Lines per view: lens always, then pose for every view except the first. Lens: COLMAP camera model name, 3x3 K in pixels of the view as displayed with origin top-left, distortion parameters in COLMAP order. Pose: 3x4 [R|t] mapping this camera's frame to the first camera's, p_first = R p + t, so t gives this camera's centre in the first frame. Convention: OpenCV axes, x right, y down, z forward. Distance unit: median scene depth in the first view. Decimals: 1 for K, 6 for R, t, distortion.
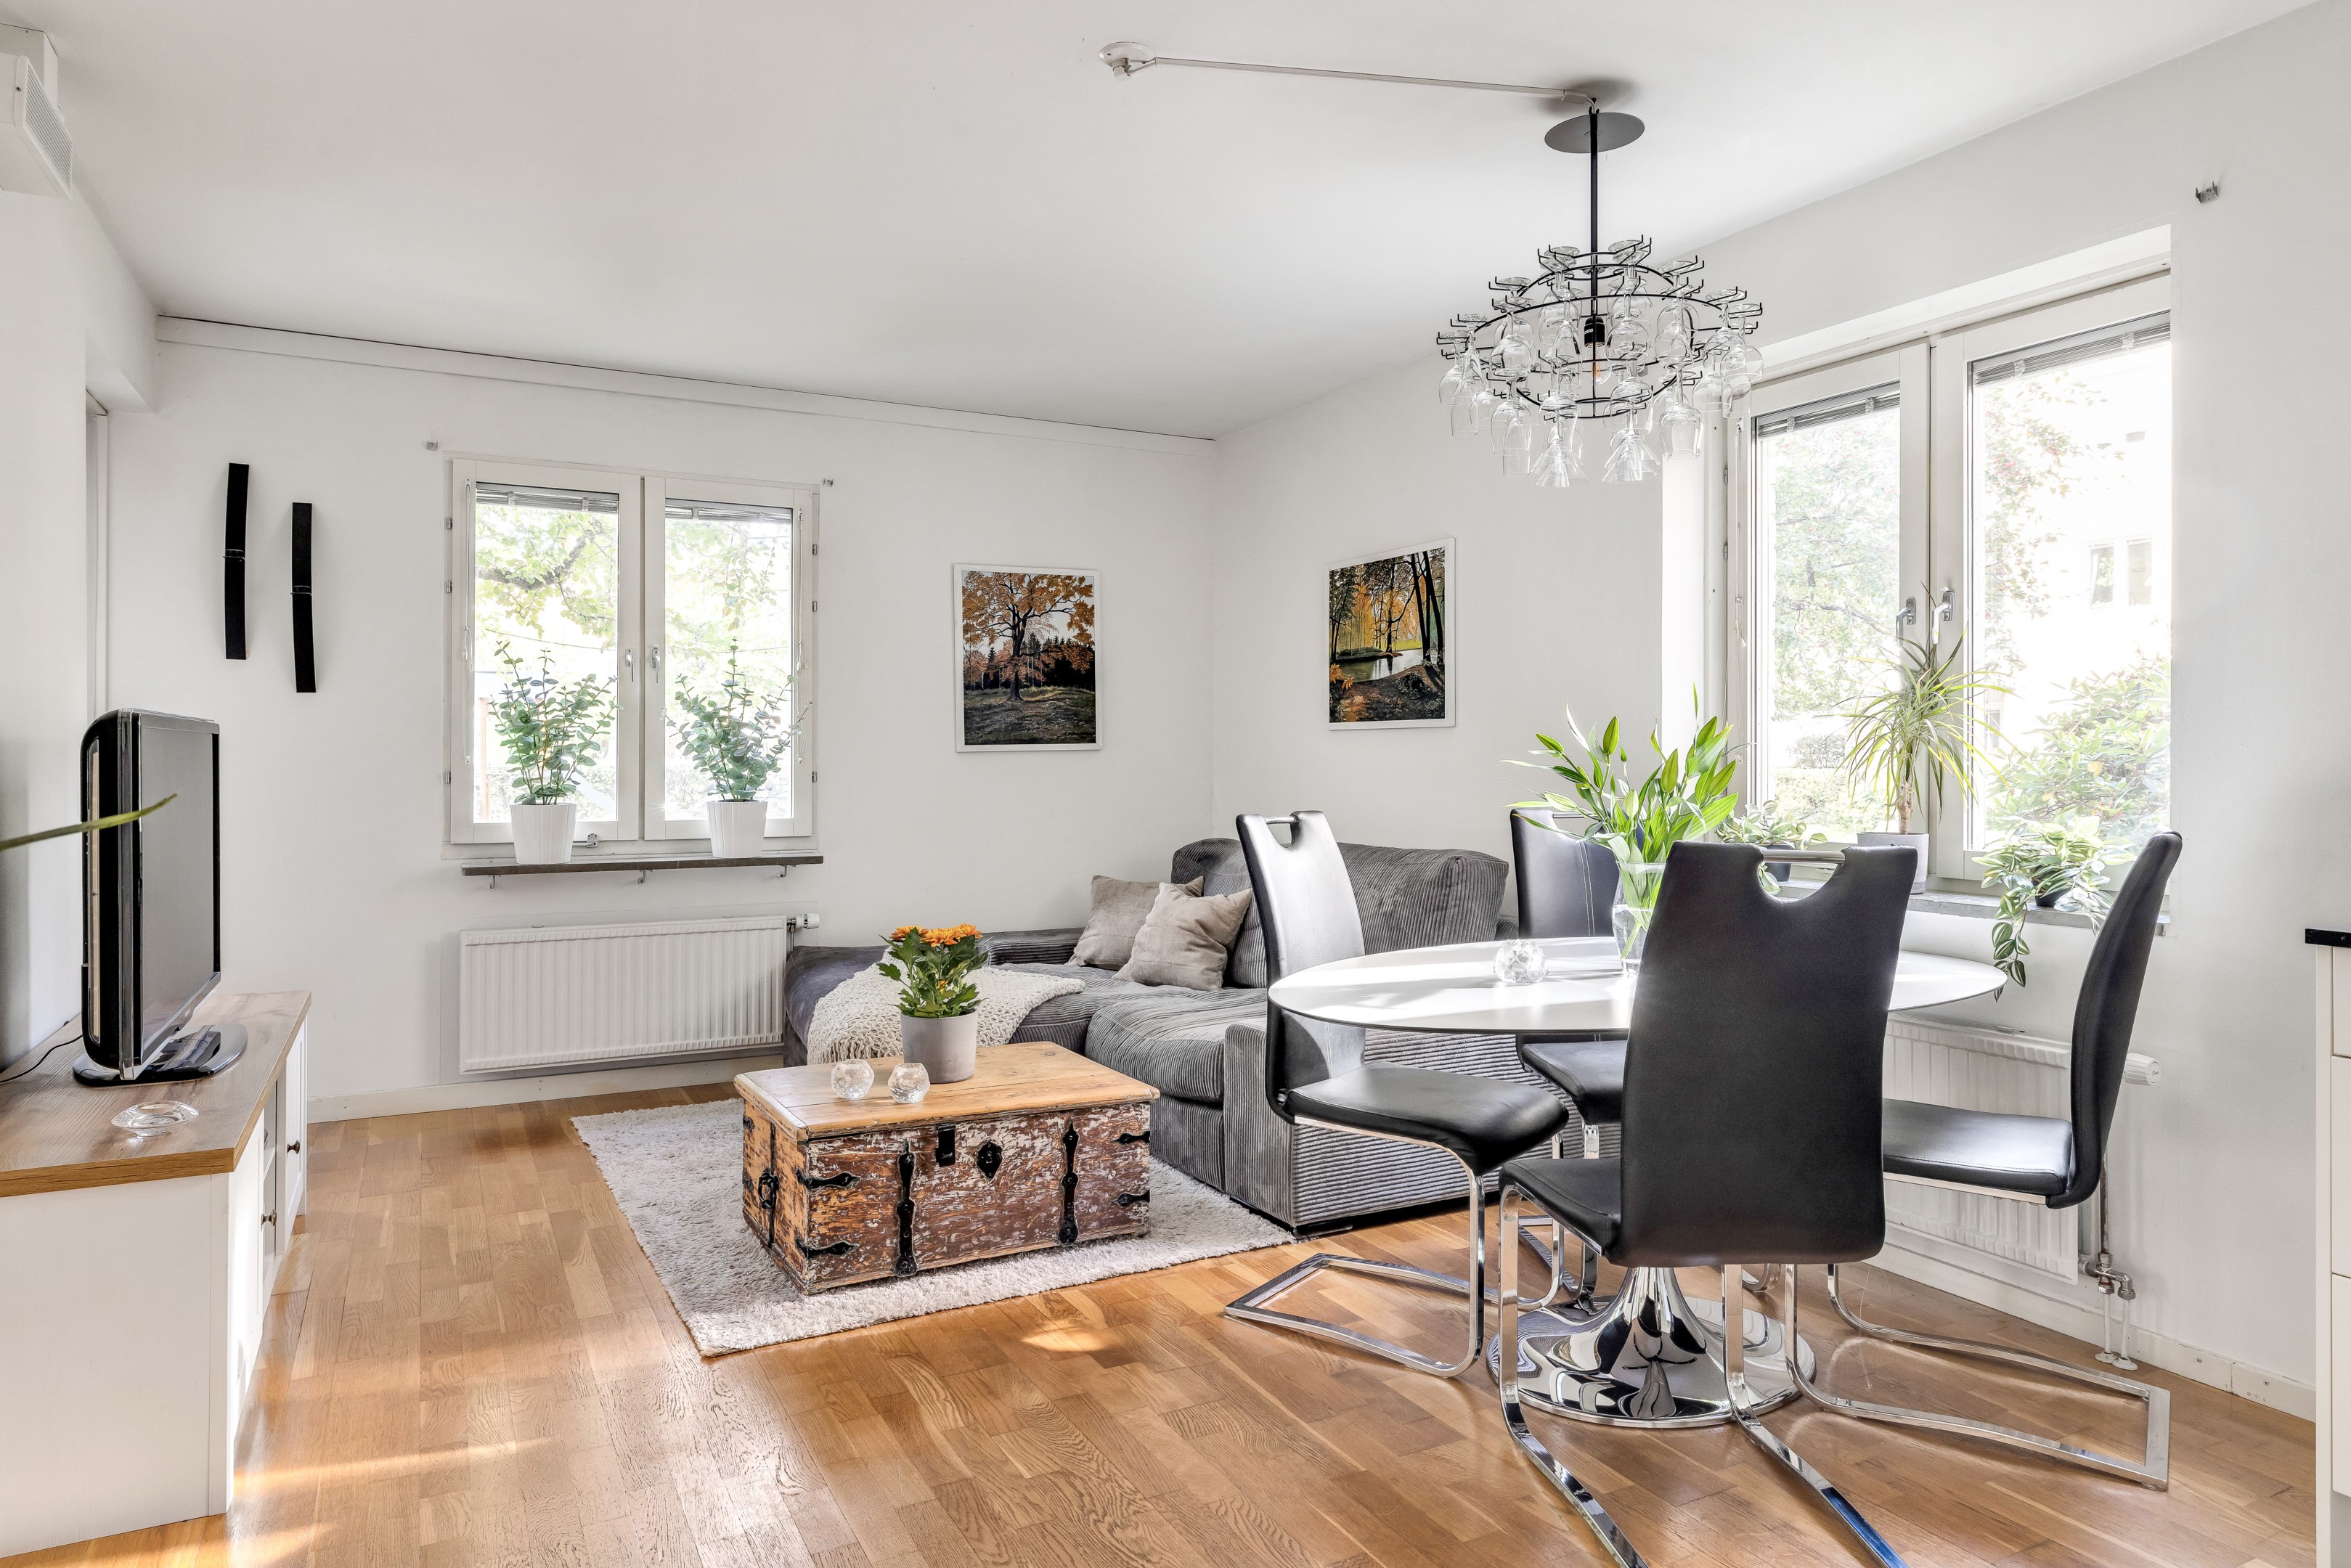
lens RADIAL K [[1406.3, 0, 1170.5], [0, 1406.3, 764.5], [0, 0, 1]] dist [0.016051, 0.000788]
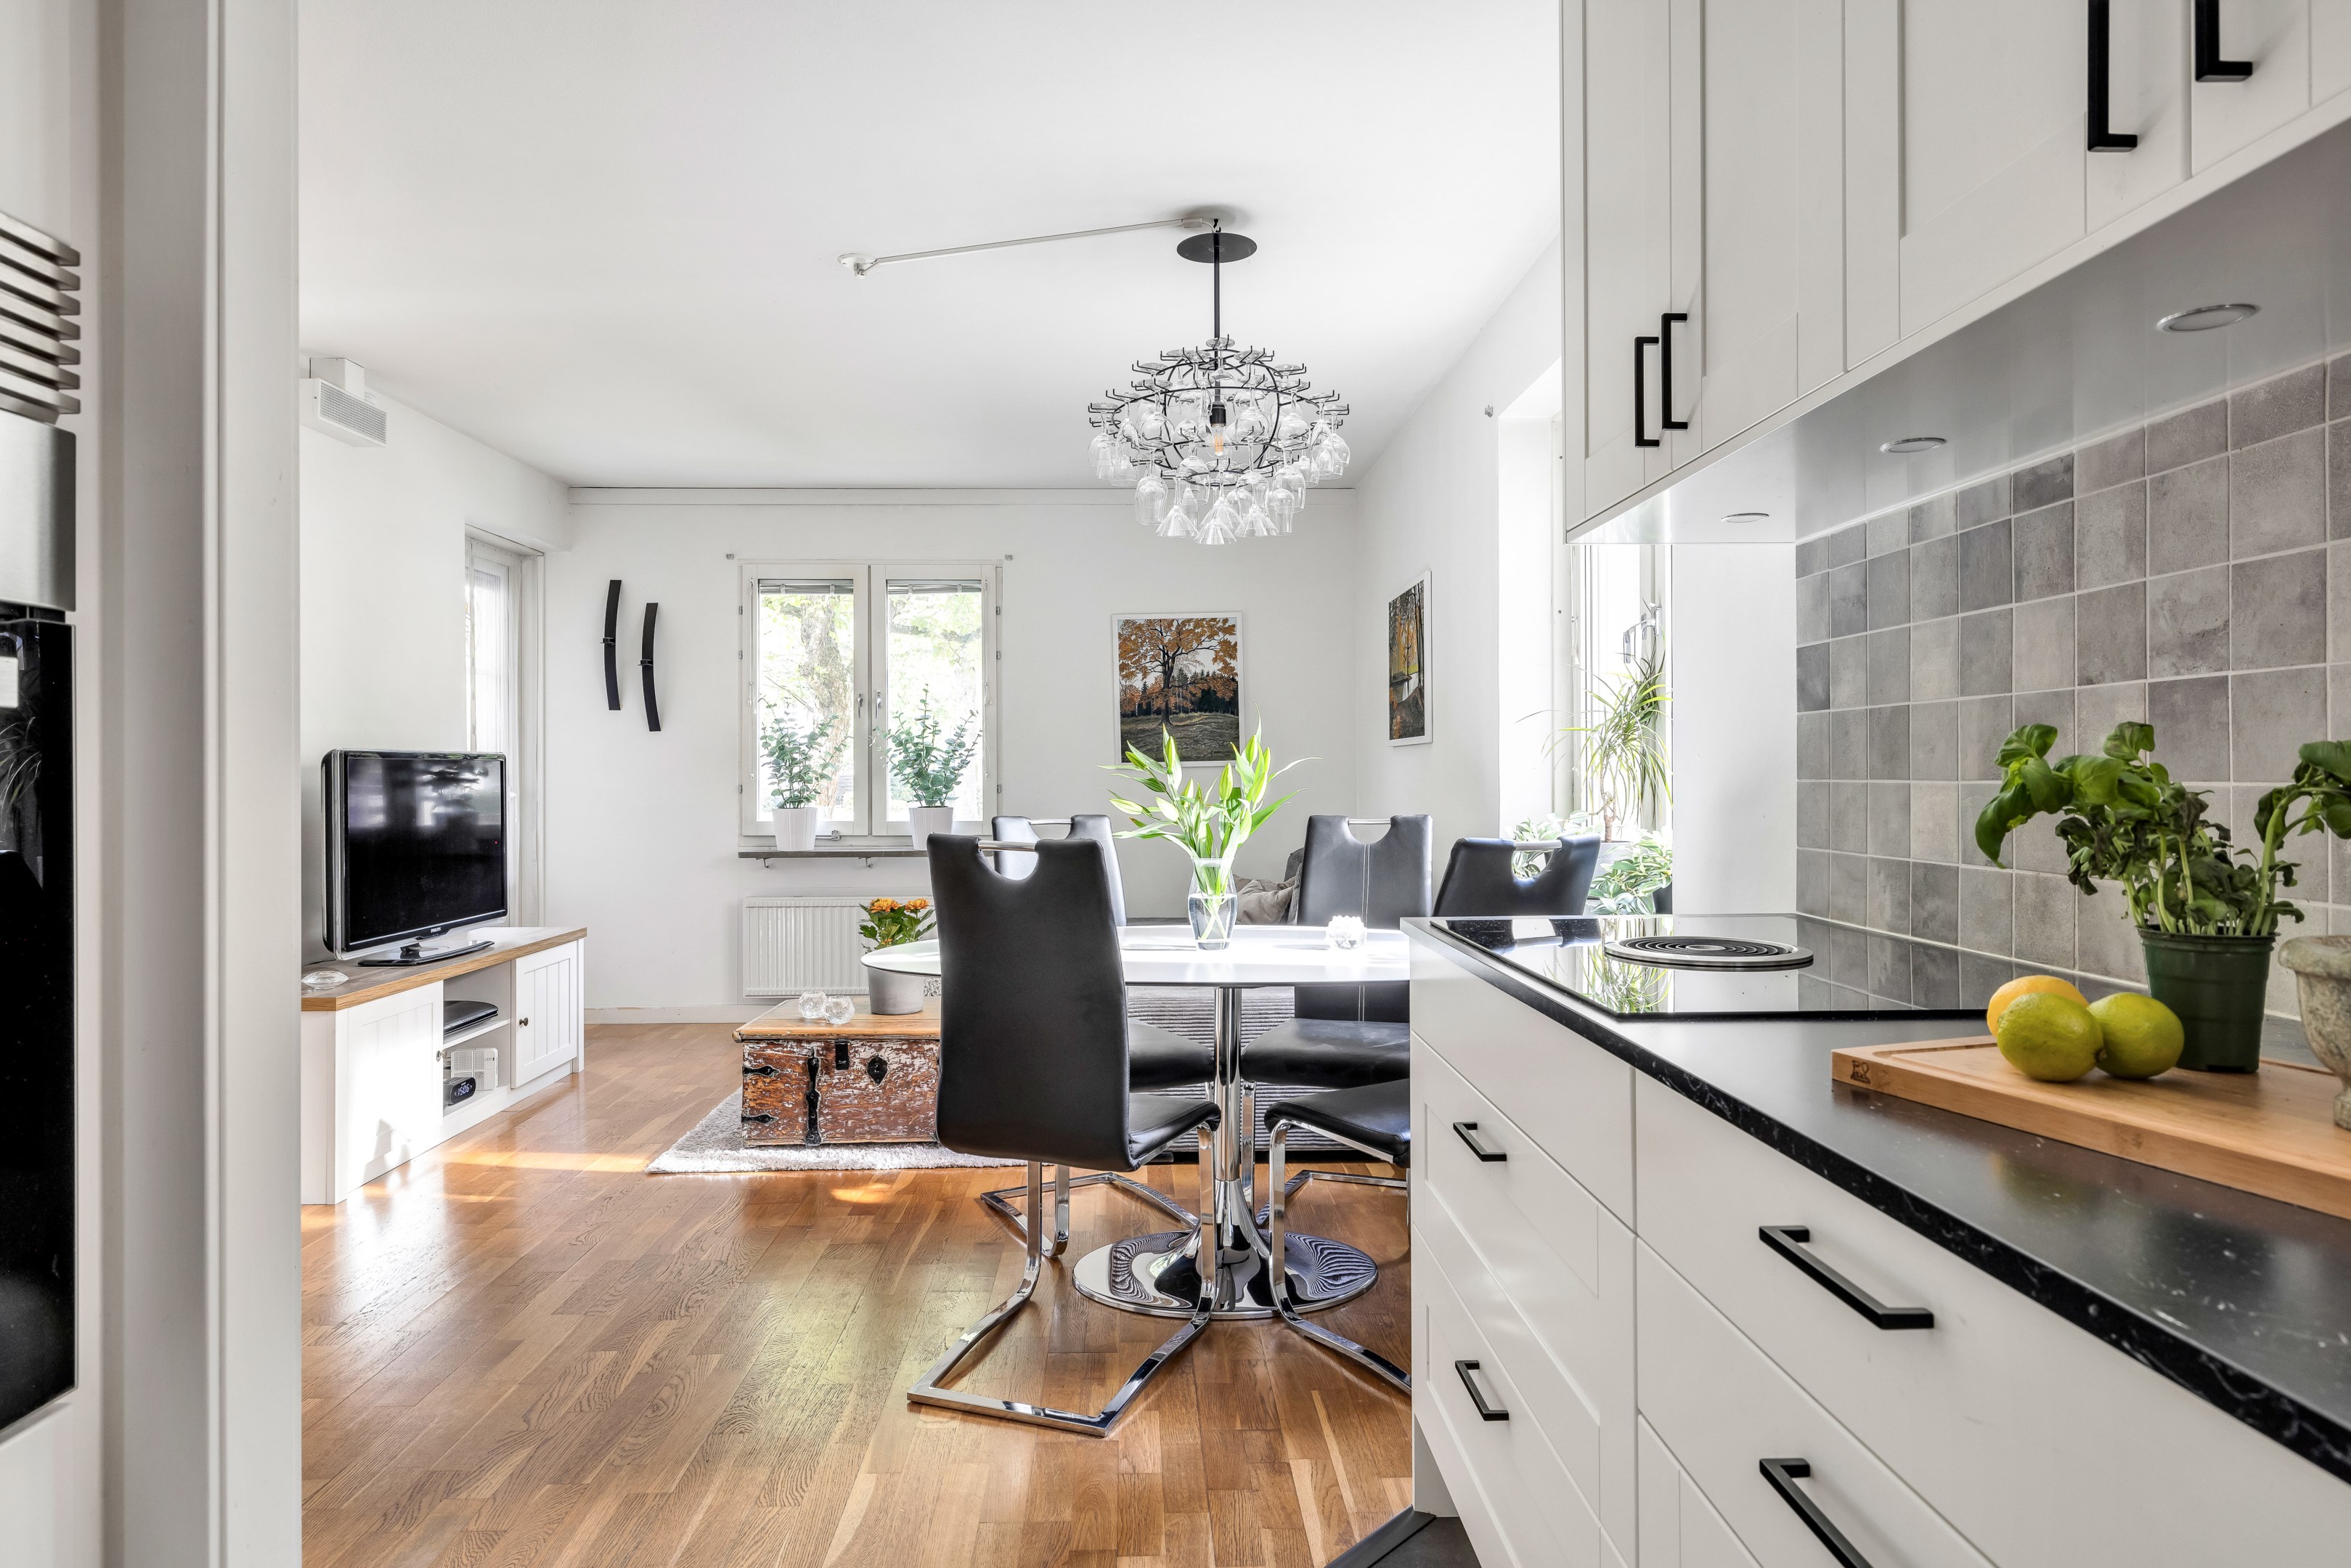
lens RADIAL K [[1318.3, 0, 1163.8], [0, 1318.3, 780.2], [0, 0, 1]] dist [0.000552, -0.000083]
pose [[0.905286, -0.002879, -0.424794, 0.442095], [0.002743, 0.999996, -0.000931, 0.002884], [0.424795, -0.000322, 0.905290, -0.020273]]
